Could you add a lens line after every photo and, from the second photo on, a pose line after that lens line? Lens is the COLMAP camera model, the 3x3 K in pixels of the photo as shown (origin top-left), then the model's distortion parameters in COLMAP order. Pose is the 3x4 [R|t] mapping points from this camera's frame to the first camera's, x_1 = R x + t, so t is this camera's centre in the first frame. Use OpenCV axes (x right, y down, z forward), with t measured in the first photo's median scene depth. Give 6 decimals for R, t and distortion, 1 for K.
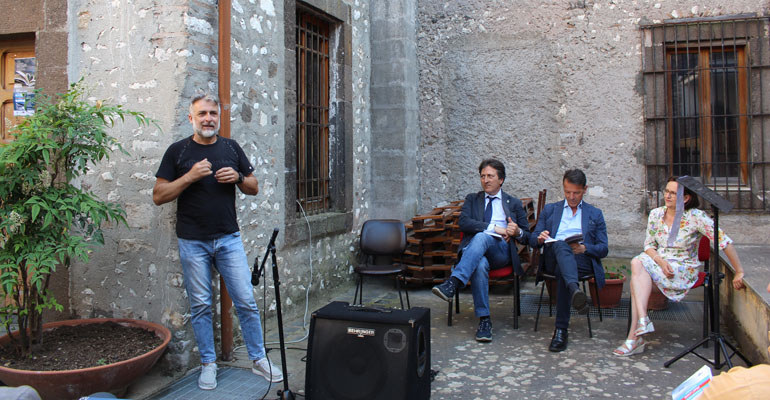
lens RADIAL K [[651.8, 0, 384.3], [0, 651.8, 149.2], [0, 0, 1]] dist [-0.153153, 0.139467]
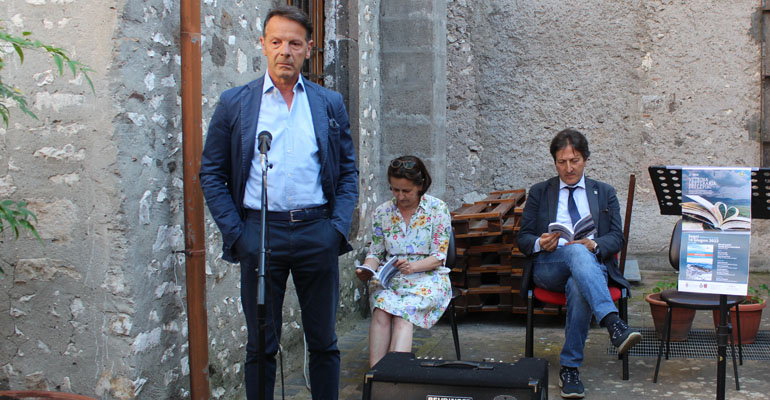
lens RADIAL K [[886.3, 0, 447.6], [0, 886.3, 202.3], [0, 0, 1]] dist [-0.139484, 0.156050]
pose [[0.989207, -0.005310, 0.146427, -0.087568], [-0.008084, 0.995843, 0.090726, 0.007587], [-0.146300, -0.090930, 0.985052, 0.096279]]
